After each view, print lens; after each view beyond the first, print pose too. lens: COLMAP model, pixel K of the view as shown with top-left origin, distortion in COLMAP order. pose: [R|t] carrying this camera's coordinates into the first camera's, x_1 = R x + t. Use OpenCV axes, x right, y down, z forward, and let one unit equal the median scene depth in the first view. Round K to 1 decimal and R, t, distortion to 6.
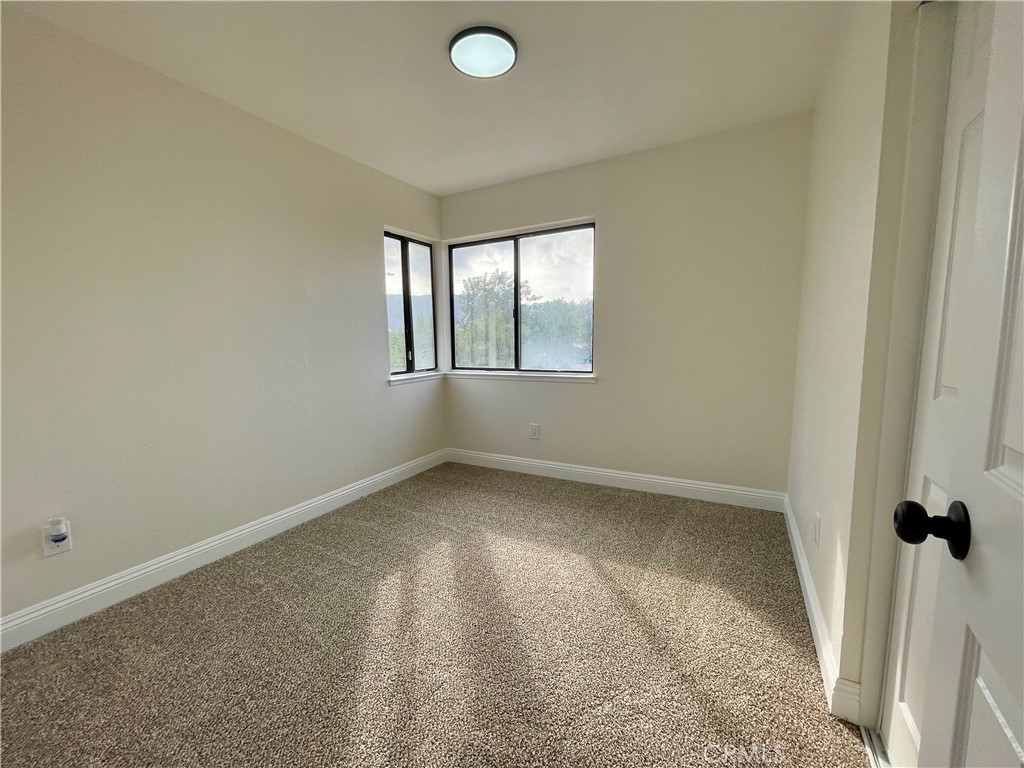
lens RADIAL K [[411.4, 0, 512.9], [0, 411.4, 386.9], [0, 0, 1]] dist [0.000358, -0.000281]
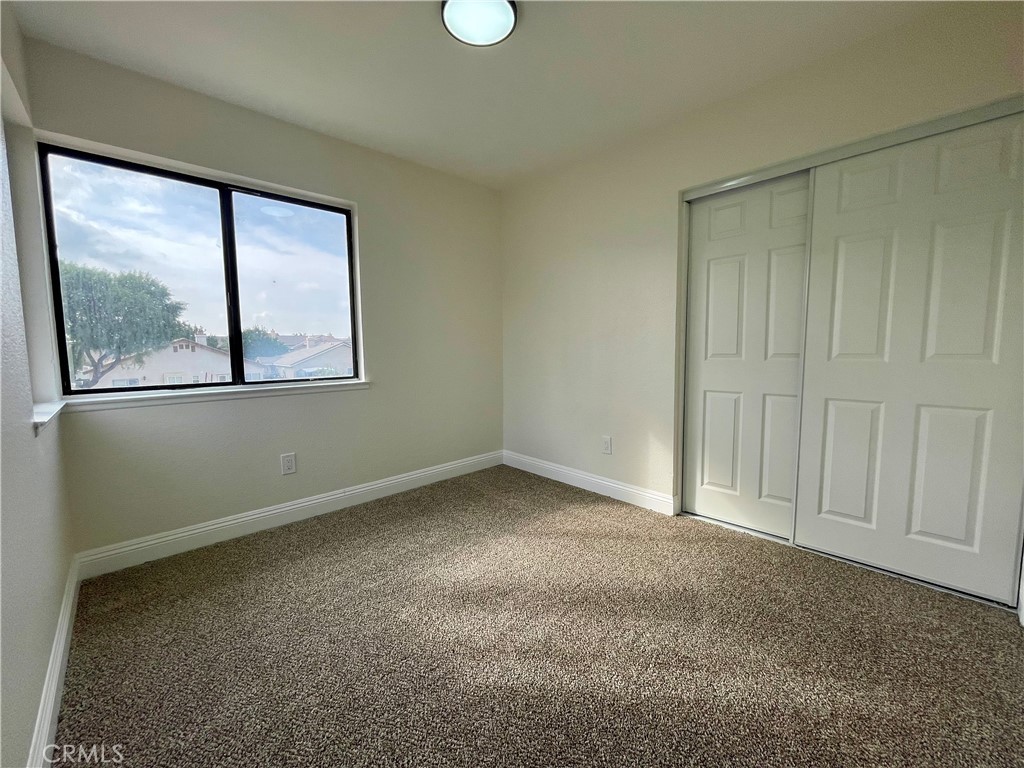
lens RADIAL K [[411.4, 0, 515.8], [0, 411.4, 381.4], [0, 0, 1]] dist [0.000358, -0.000281]
pose [[0.300060, -0.067125, 0.951556, -0.532469], [0.108857, 0.993414, 0.035751, -0.020862], [-0.947689, 0.092856, 0.305391, 0.387131]]
